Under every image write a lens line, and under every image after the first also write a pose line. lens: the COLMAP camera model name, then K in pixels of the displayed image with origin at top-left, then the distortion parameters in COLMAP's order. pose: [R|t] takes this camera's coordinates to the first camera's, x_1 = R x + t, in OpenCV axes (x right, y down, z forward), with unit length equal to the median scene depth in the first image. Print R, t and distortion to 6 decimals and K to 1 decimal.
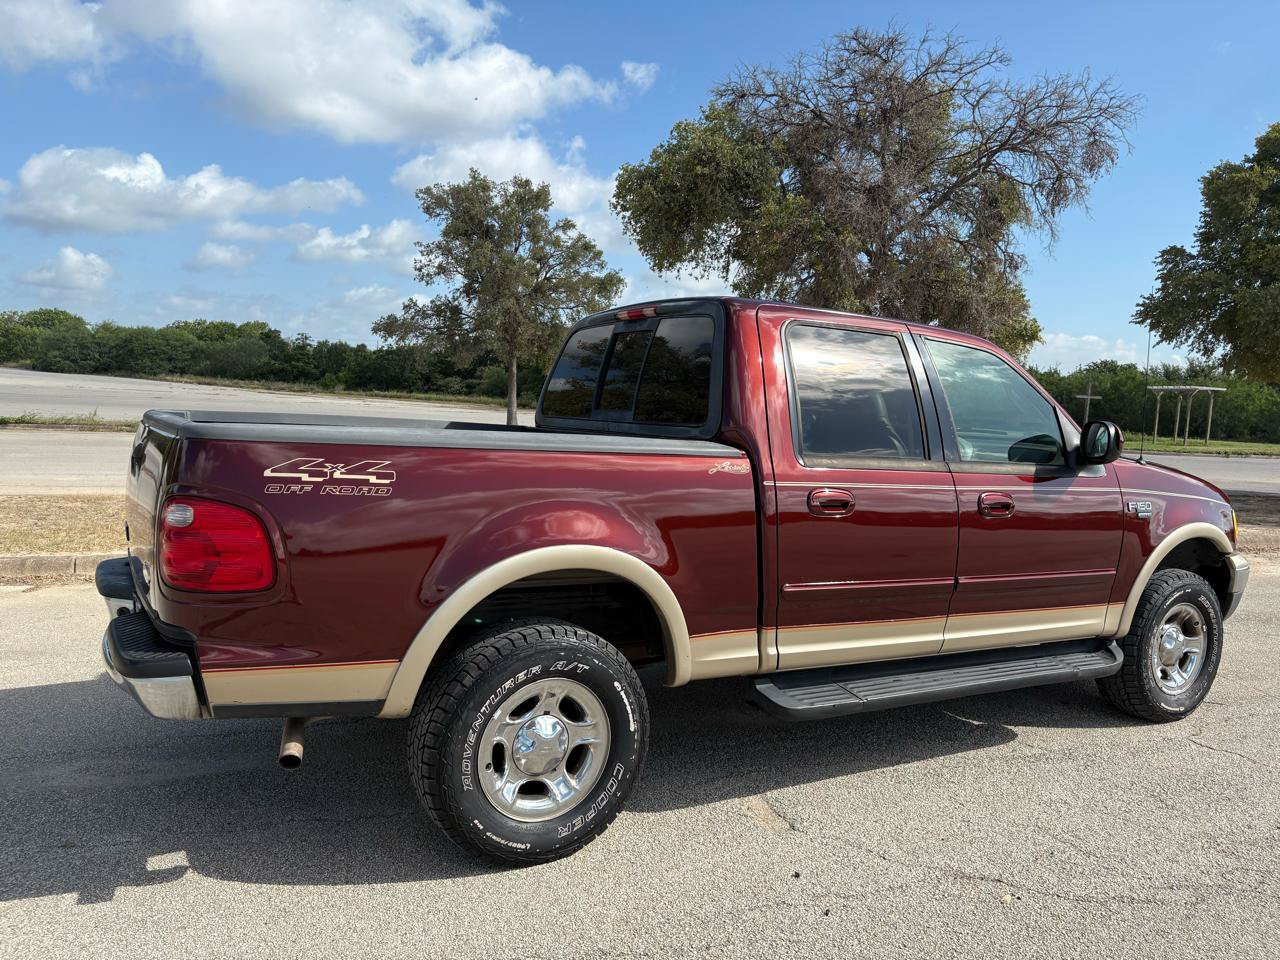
lens RADIAL K [[967.8, 0, 640.0], [0, 967.8, 480.0], [0, 0, 1]] dist [0.003160, 0.004549]
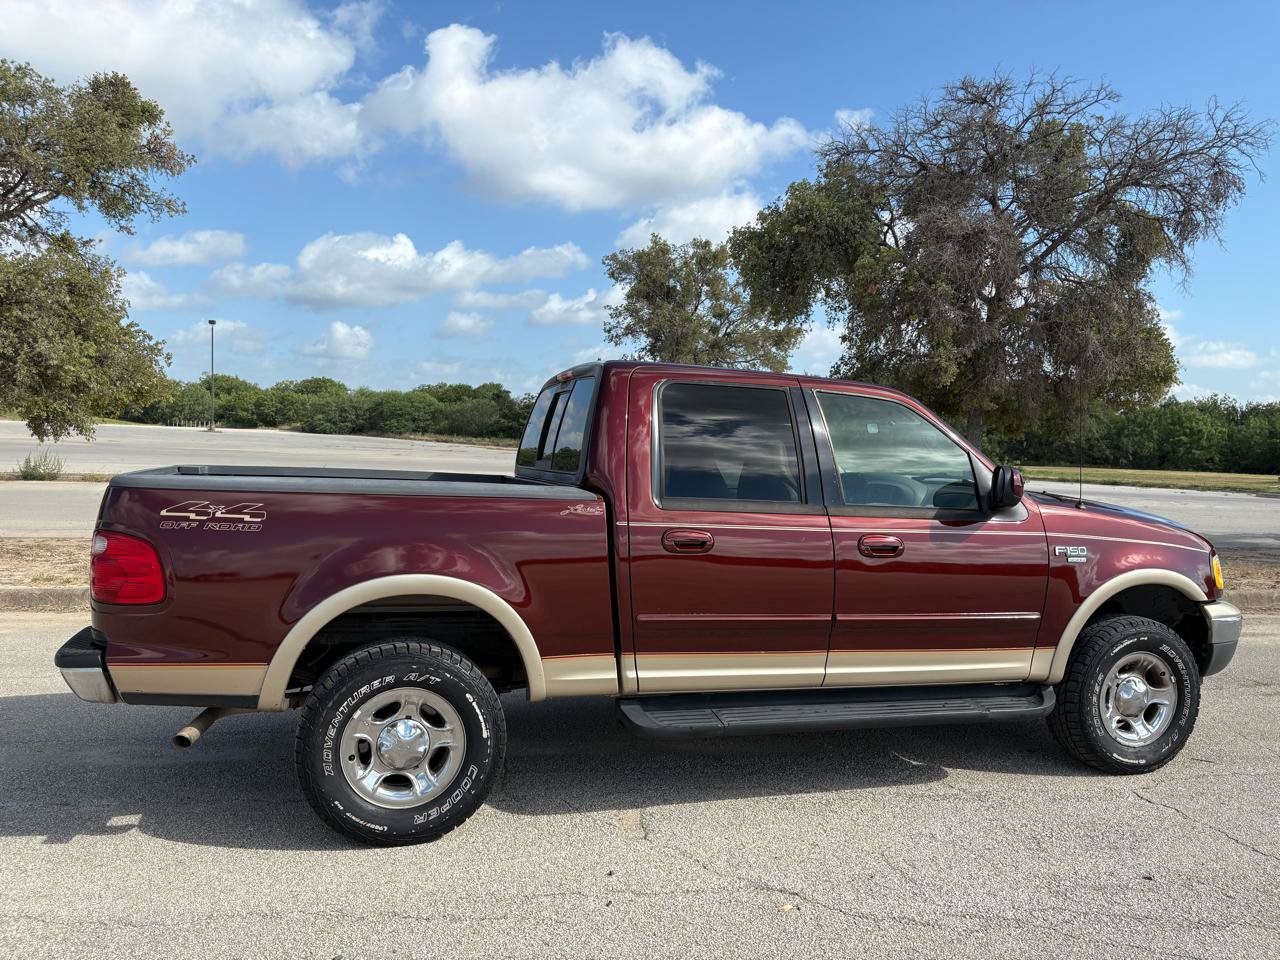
lens RADIAL K [[965.0, 0, 644.4], [0, 965.0, 485.5], [0, 0, 1]] dist [0.012394, -0.008338]
pose [[0.975575, -0.006365, -0.219575, 0.304048], [-0.004180, 0.998861, -0.047528, 0.008741], [0.219628, 0.047285, 0.974437, -0.069616]]
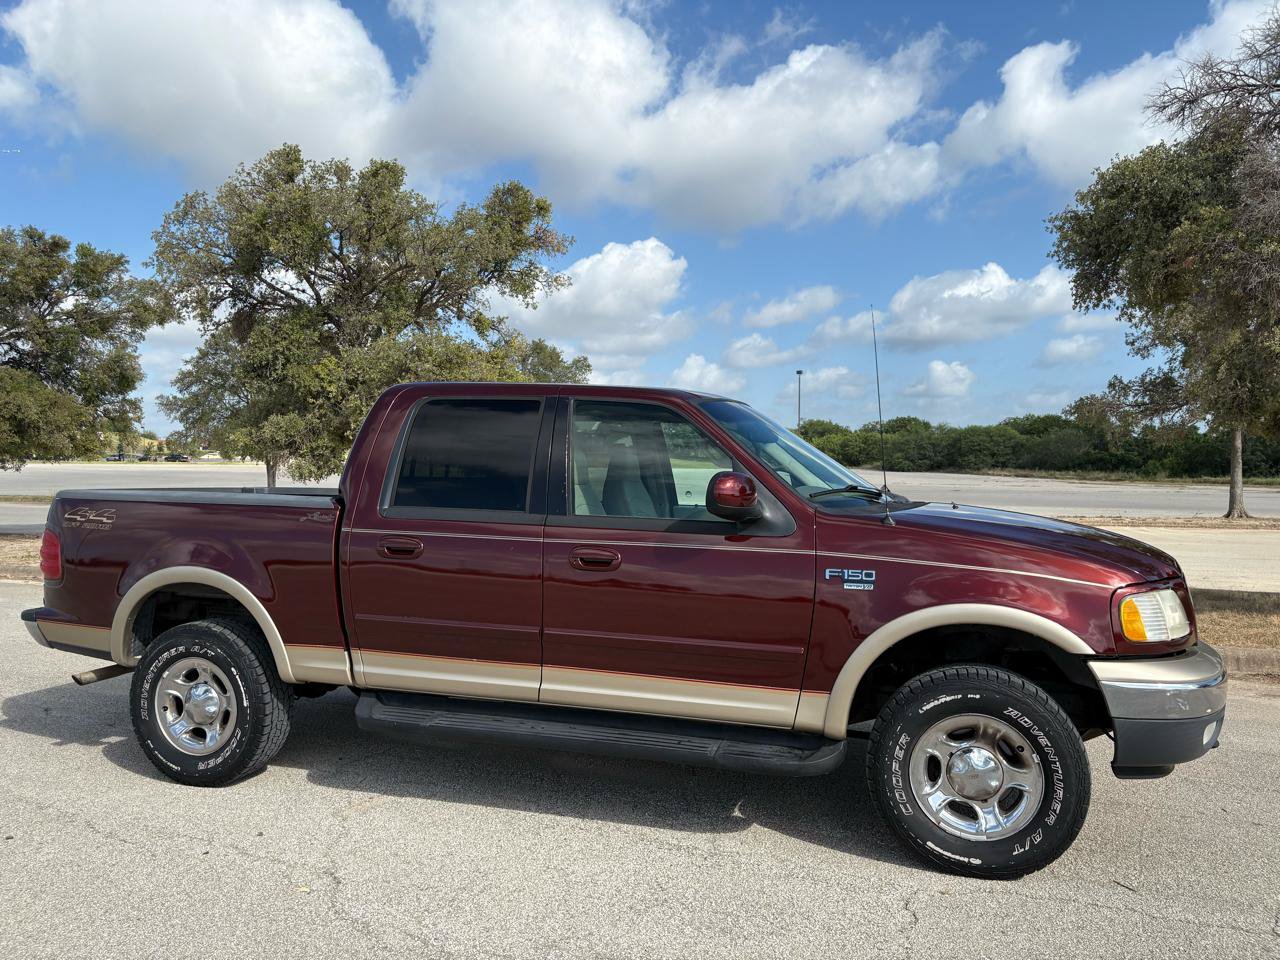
lens RADIAL K [[962.8, 0, 636.1], [0, 962.8, 483.9], [0, 0, 1]] dist [0.009001, 0.001187]
pose [[0.675954, -0.032007, -0.736249, 0.982142], [-0.035083, 0.996526, -0.075532, 0.018147], [0.736109, 0.076886, 0.672482, 0.320382]]
